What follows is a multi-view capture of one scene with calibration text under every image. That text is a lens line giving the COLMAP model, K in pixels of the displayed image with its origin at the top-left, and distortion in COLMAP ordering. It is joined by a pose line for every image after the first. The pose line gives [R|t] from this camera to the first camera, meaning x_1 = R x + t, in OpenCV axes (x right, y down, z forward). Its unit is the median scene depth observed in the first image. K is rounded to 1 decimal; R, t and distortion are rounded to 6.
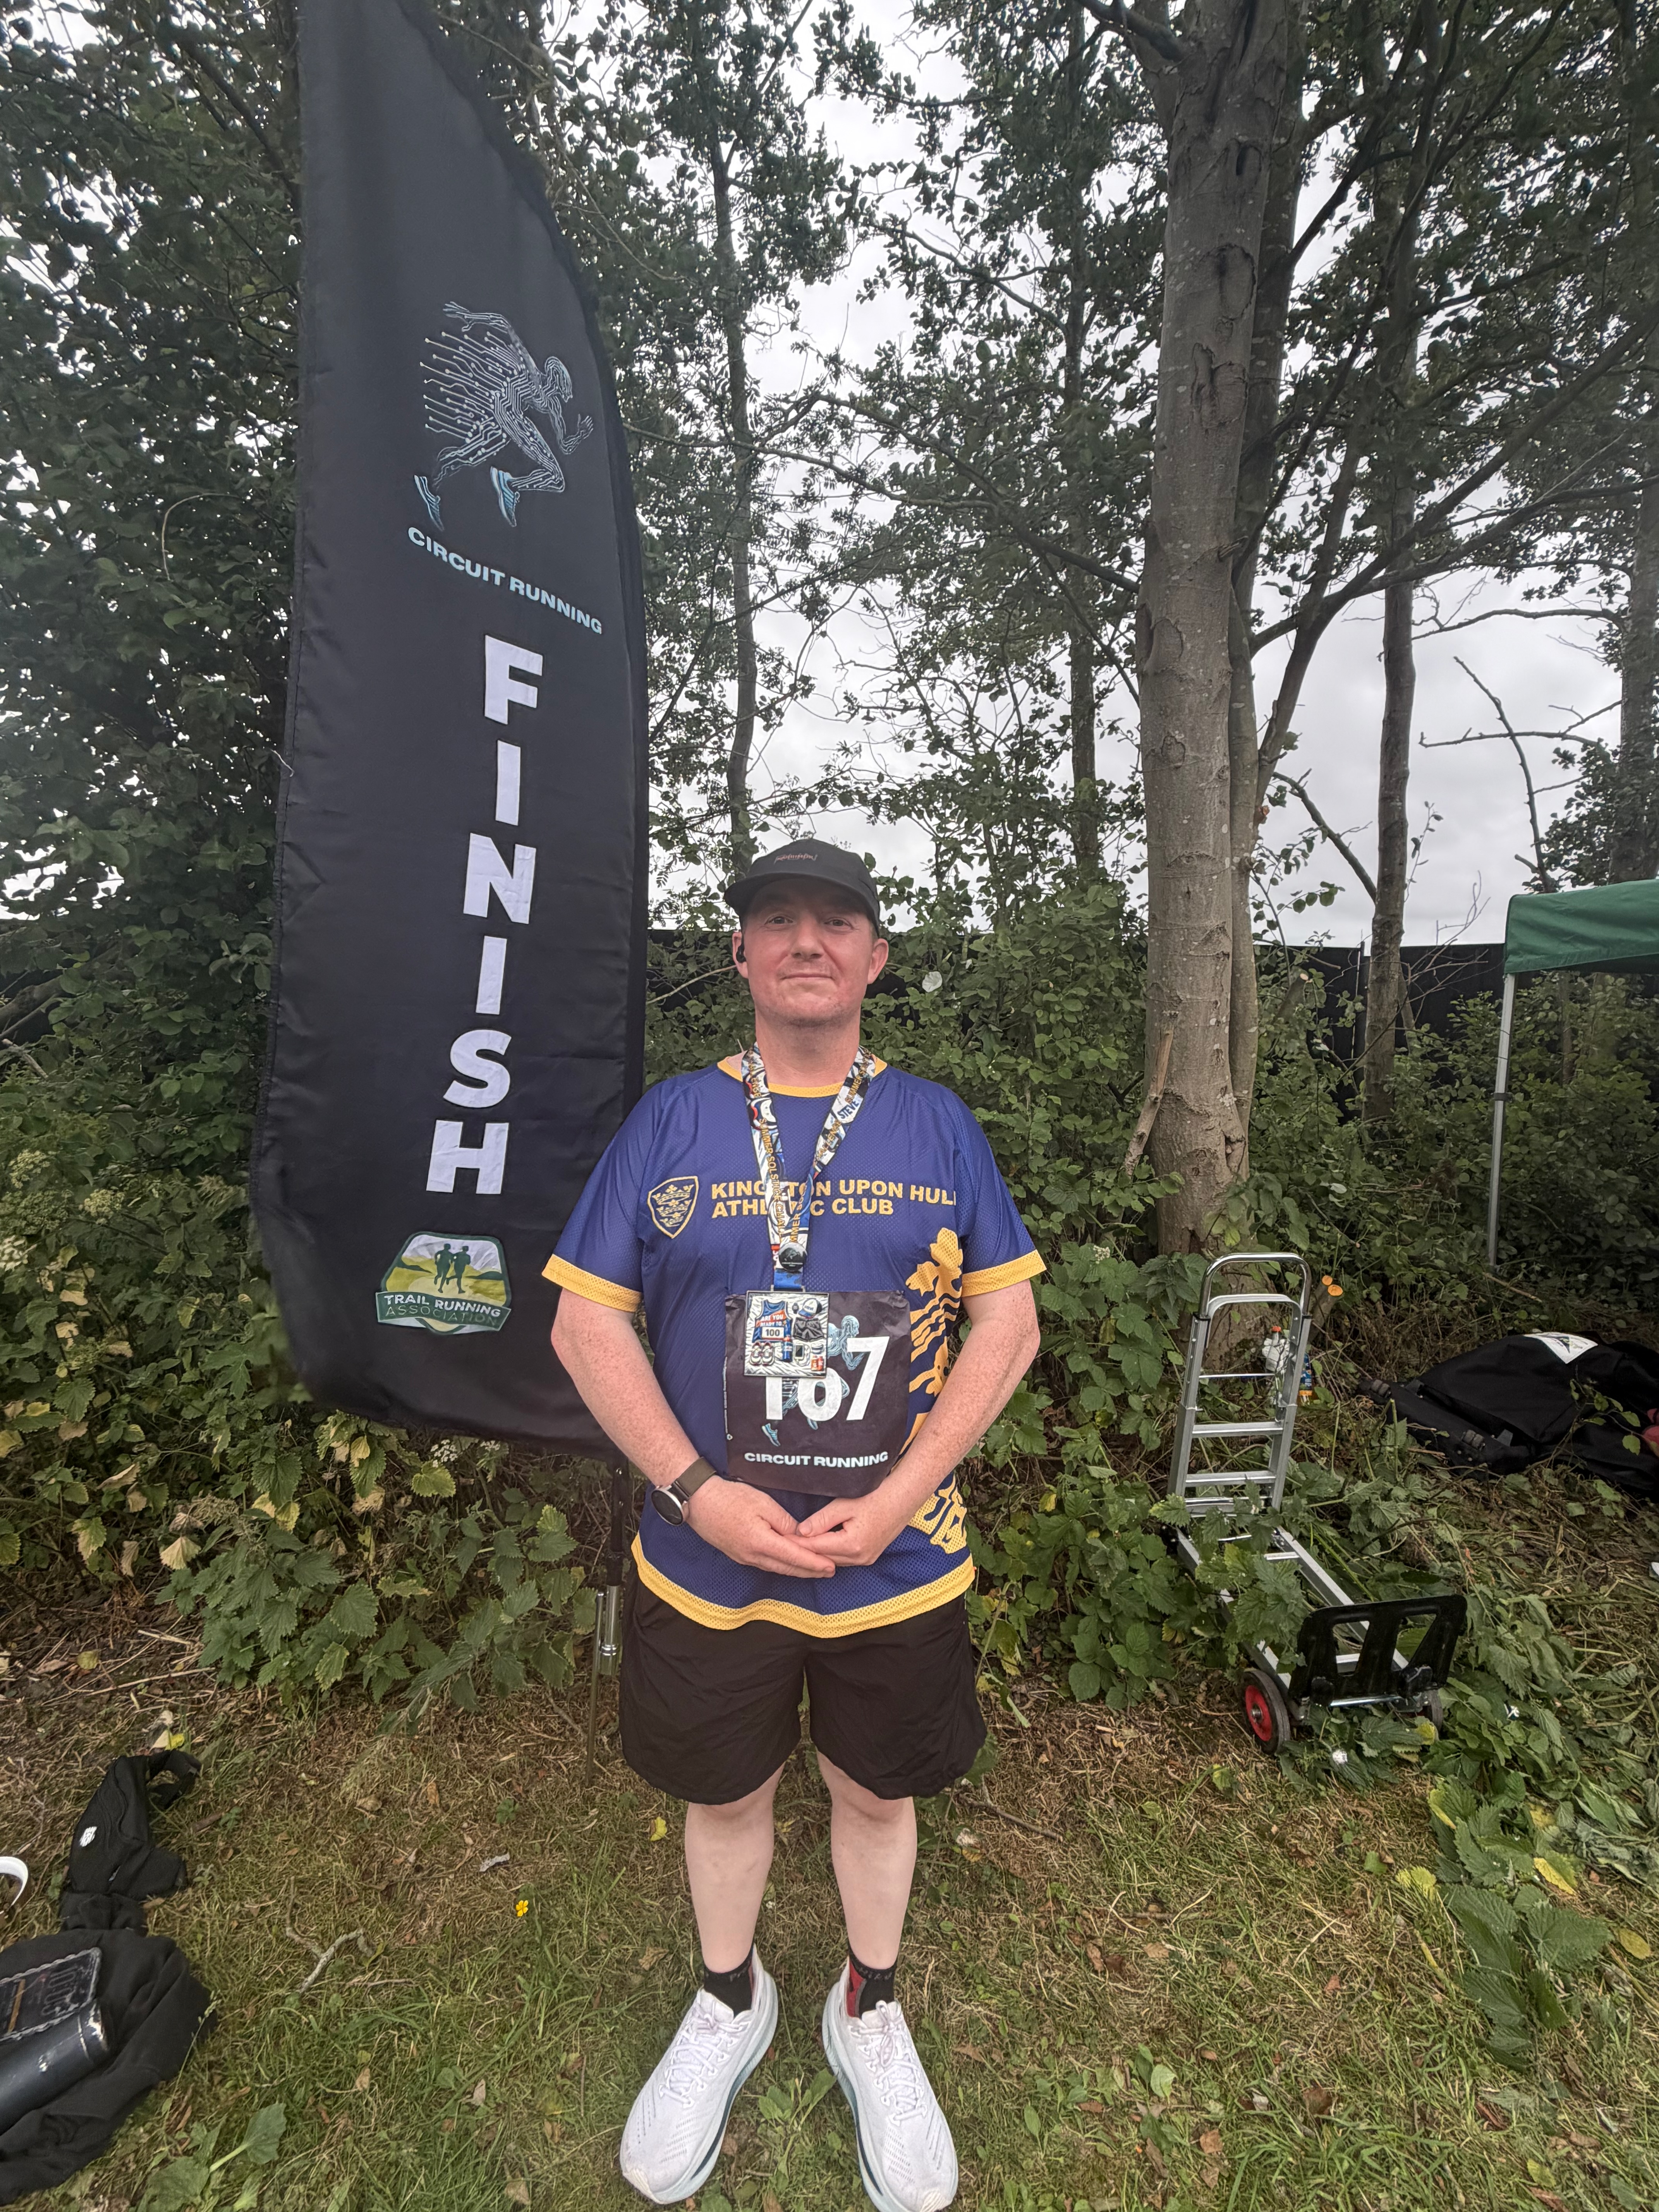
lens RADIAL K [[1007.5, 0, 832.9], [0, 1007.5, 1119.6], [0, 0, 1]] dist [0.010273, -0.008812]
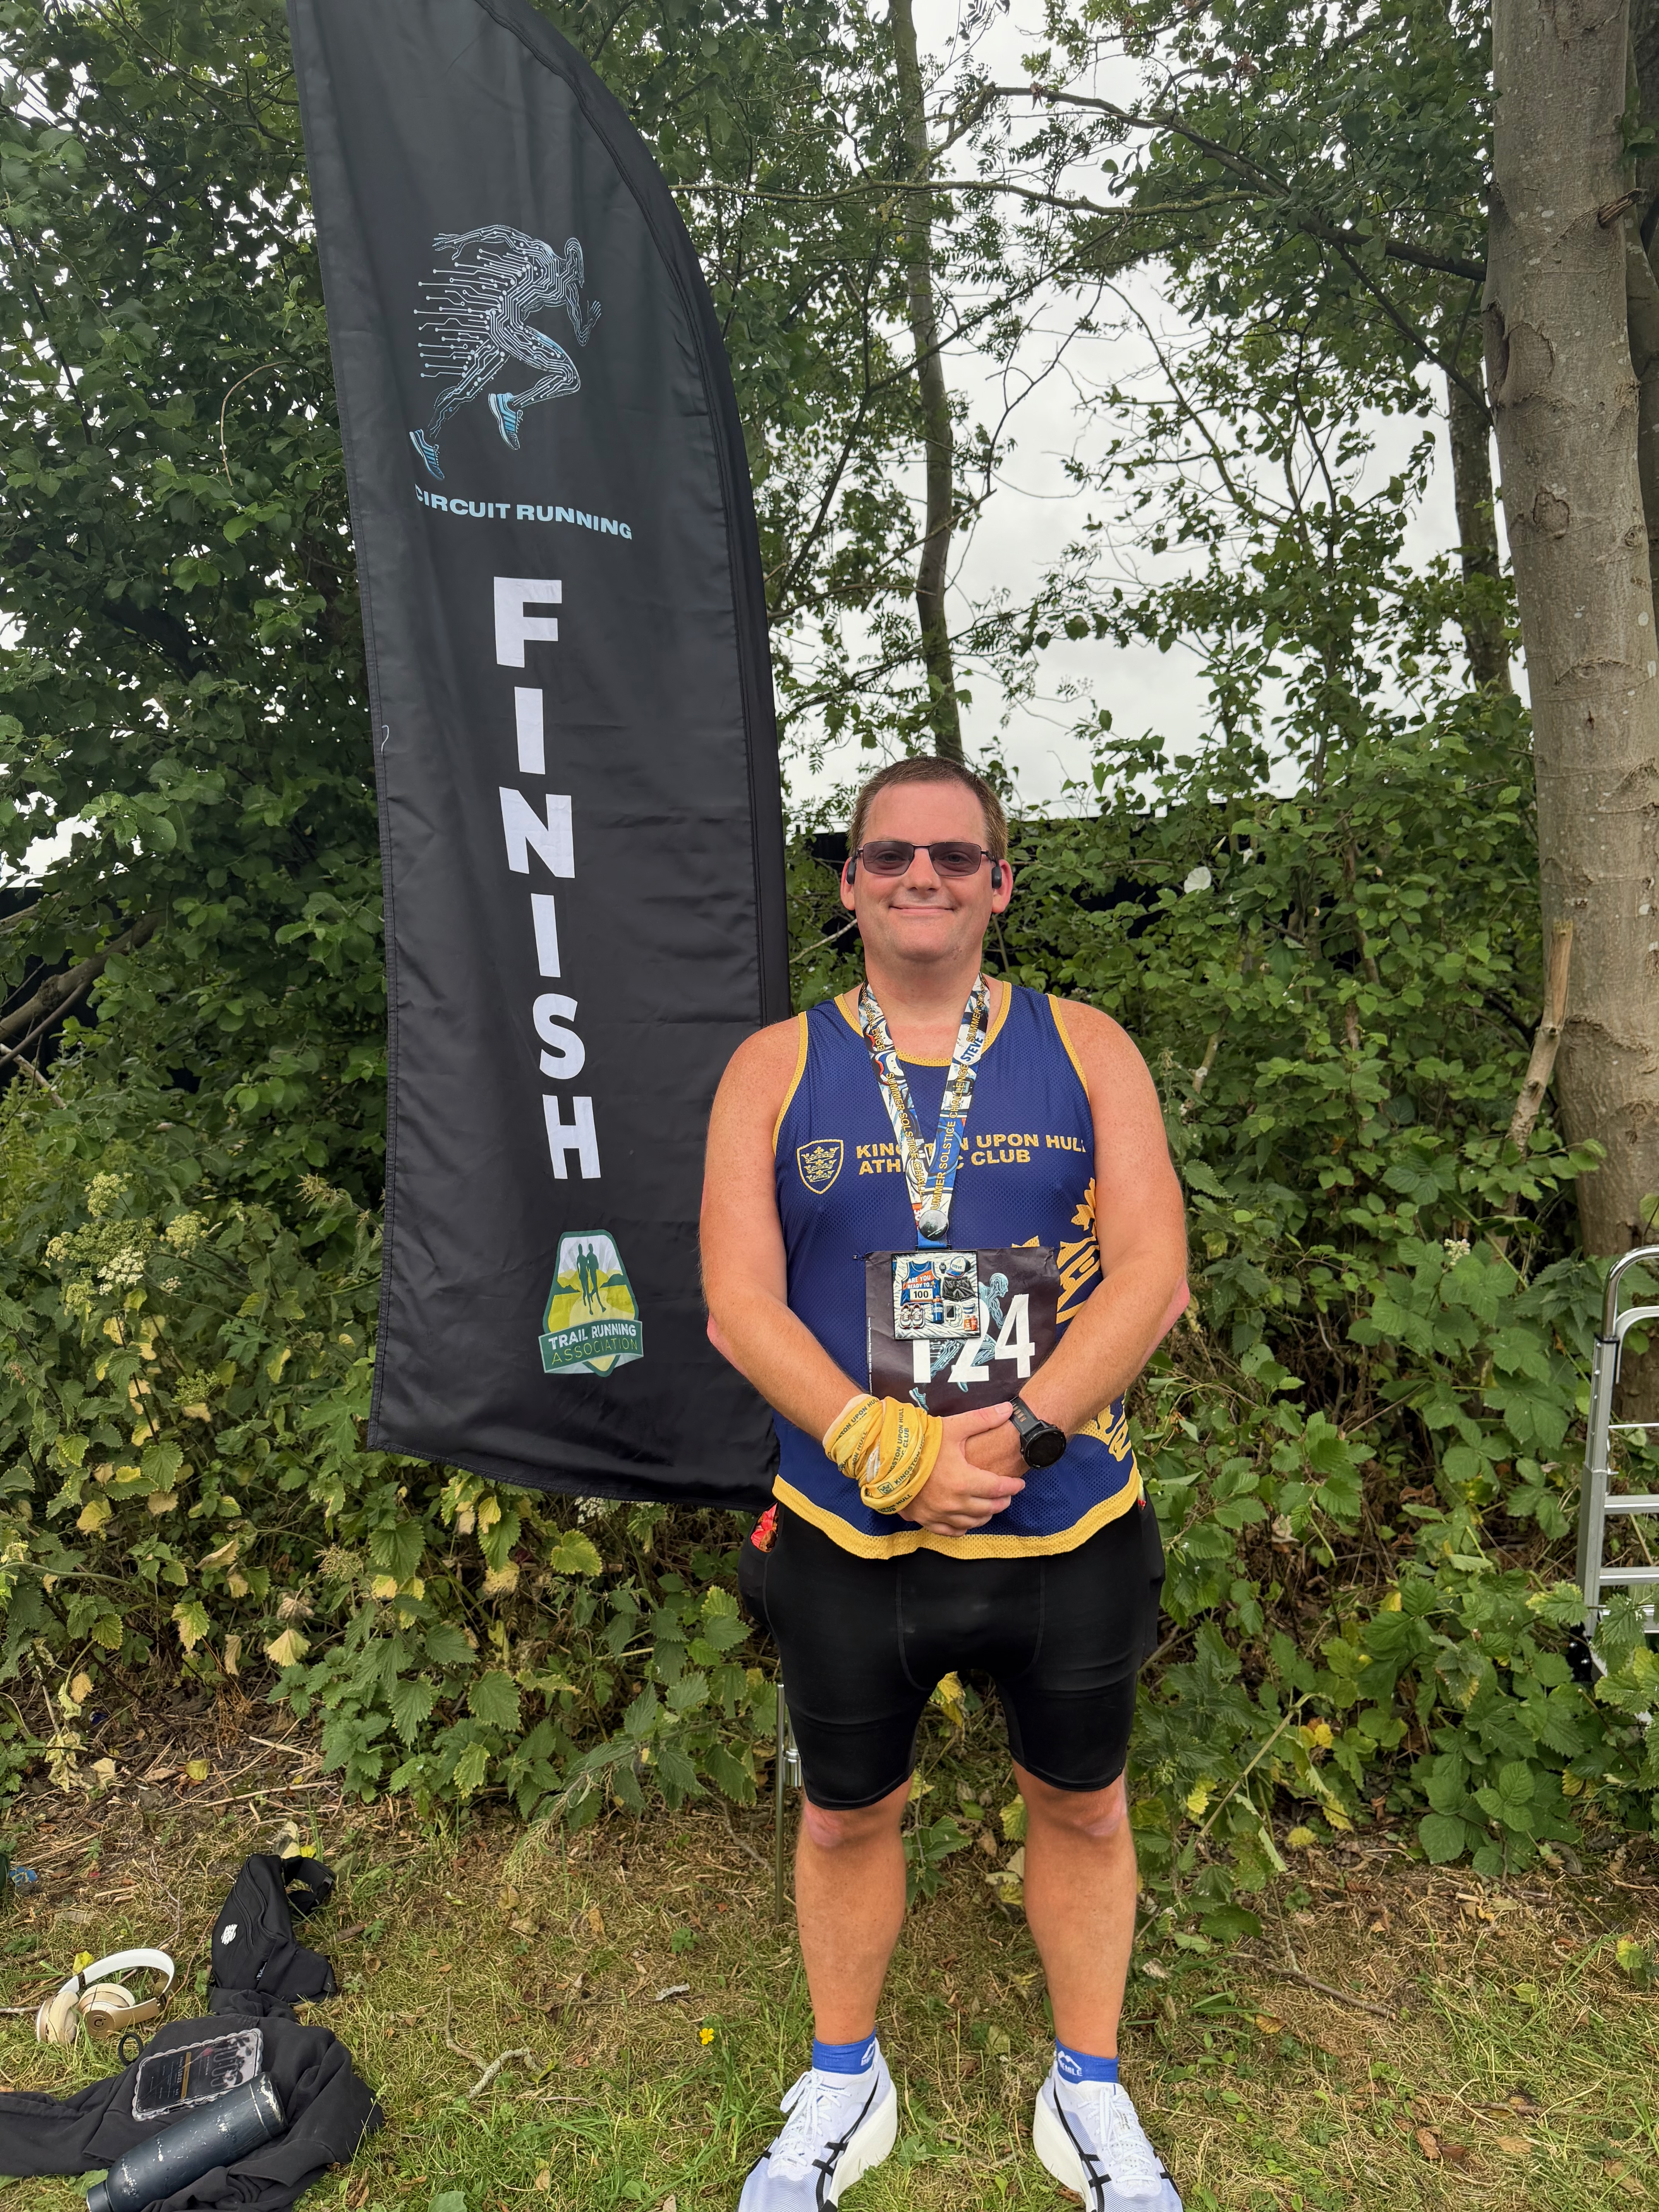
lens RADIAL K [[1535.1, 0, 829.5], [0, 1535.1, 1106.0], [0, 0, 1]] dist [0.076499, -0.129737]
pose [[0.981329, -0.051953, -0.185189, 0.054535], [0.052378, 0.998624, -0.002602, 0.011715], [0.185069, -0.007147, 0.982700, -0.185162]]
